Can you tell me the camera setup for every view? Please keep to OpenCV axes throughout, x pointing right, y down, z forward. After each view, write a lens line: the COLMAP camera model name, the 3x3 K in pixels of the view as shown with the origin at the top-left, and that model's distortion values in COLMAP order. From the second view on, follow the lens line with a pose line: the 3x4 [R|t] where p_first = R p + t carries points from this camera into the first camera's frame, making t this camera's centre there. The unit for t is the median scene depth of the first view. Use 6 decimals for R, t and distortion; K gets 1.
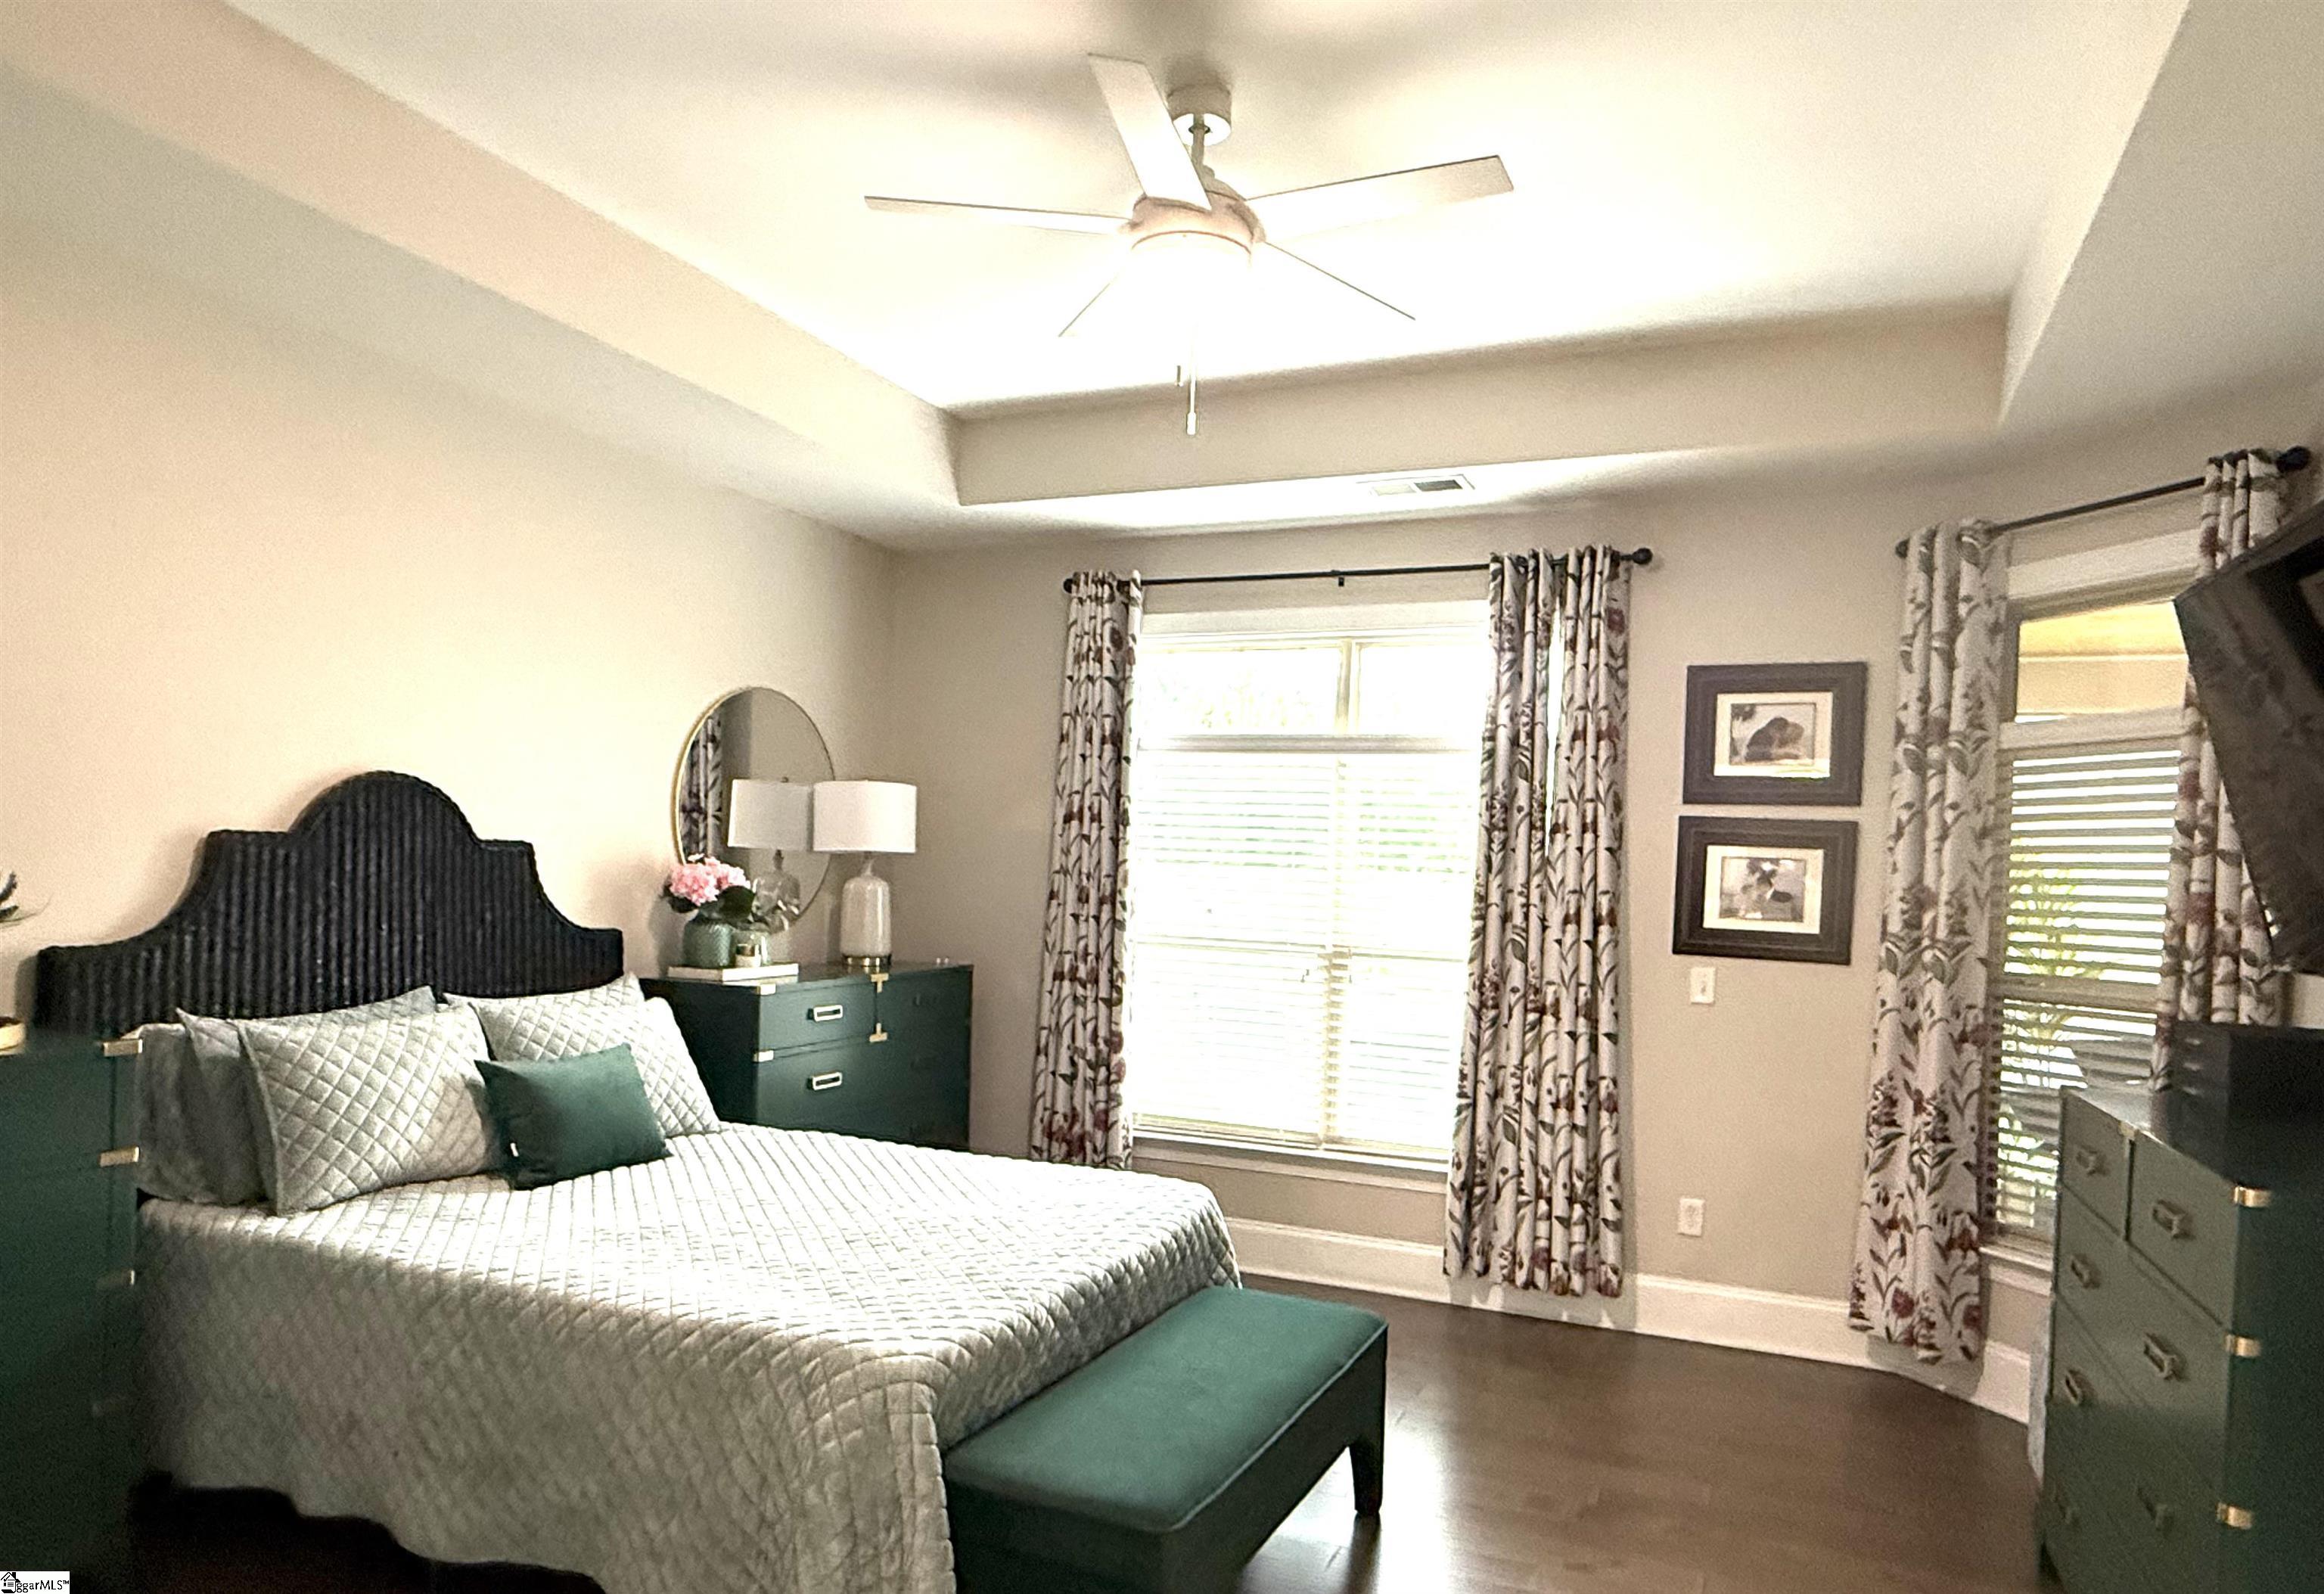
lens RADIAL K [[1488.8, 0, 1158.6], [0, 1488.8, 882.4], [0, 0, 1]] dist [0.006721, 0.005787]
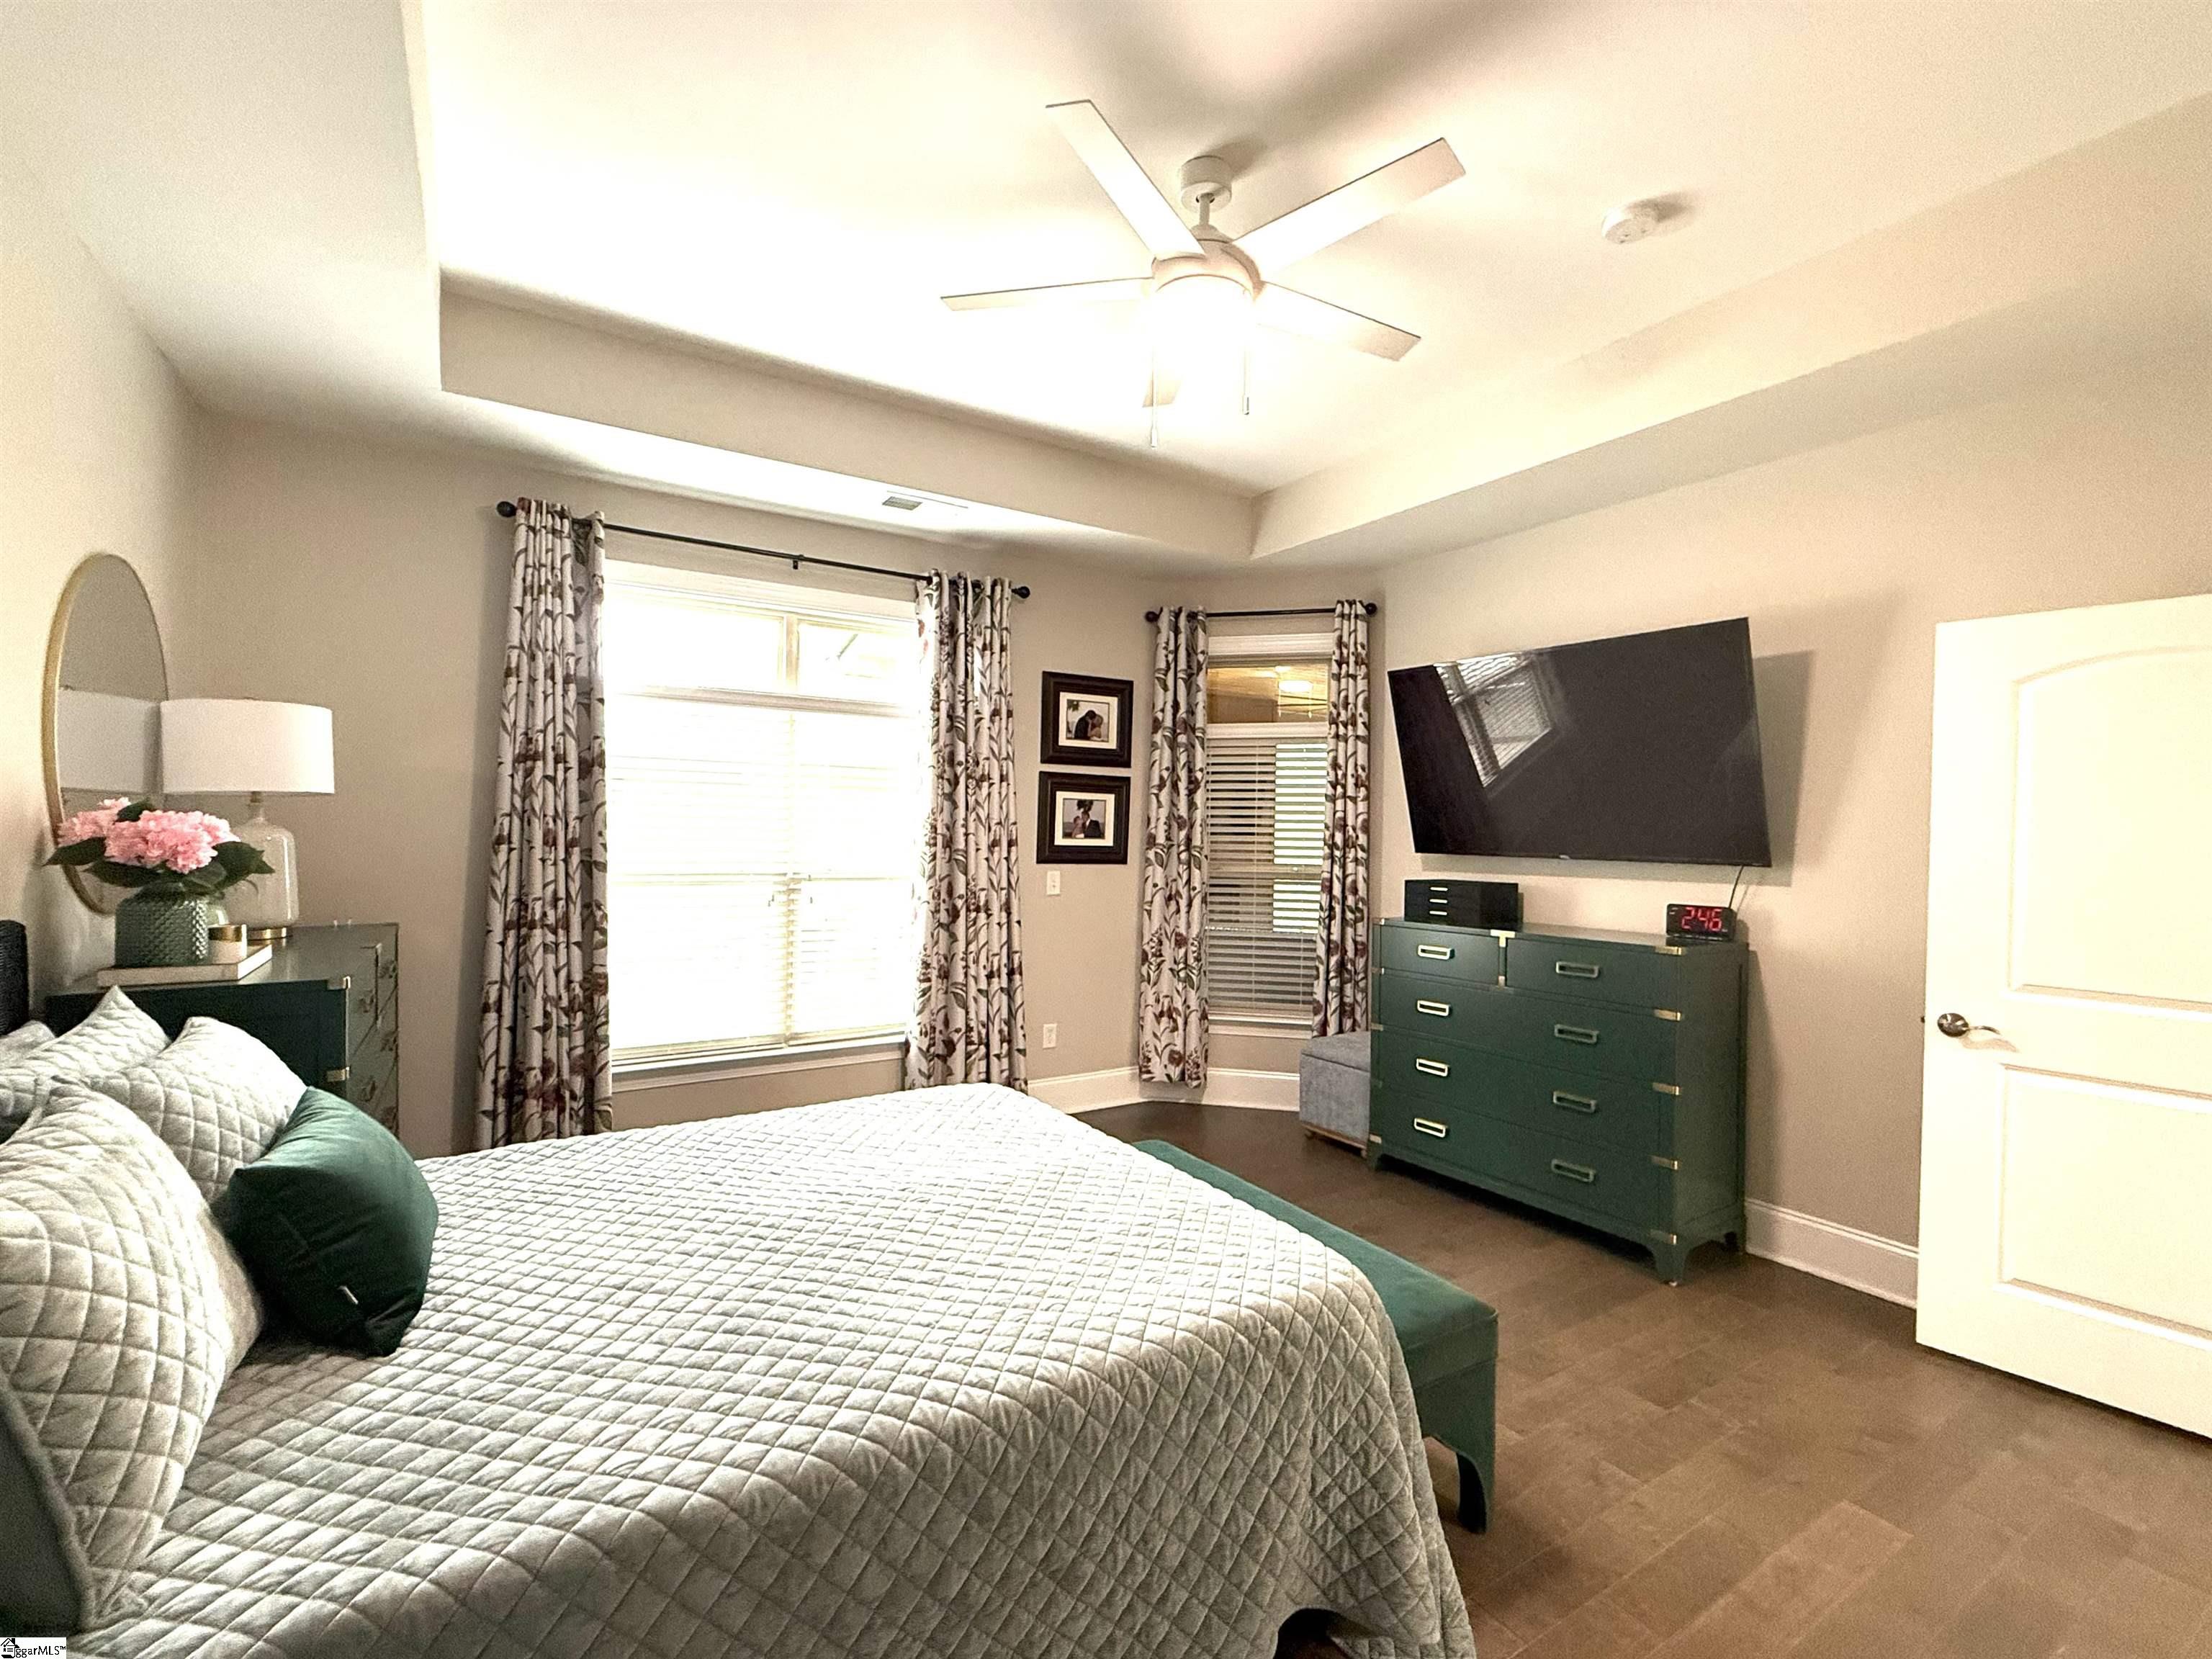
lens RADIAL K [[987.6, 0, 1116.8], [0, 987.6, 835.6], [0, 0, 1]] dist [-0.000607, -0.000432]
pose [[0.552226, -0.033433, 0.833024, -0.438364], [0.011749, 0.999408, 0.032322, -0.011094], [-0.833612, -0.008062, 0.552292, 0.392852]]
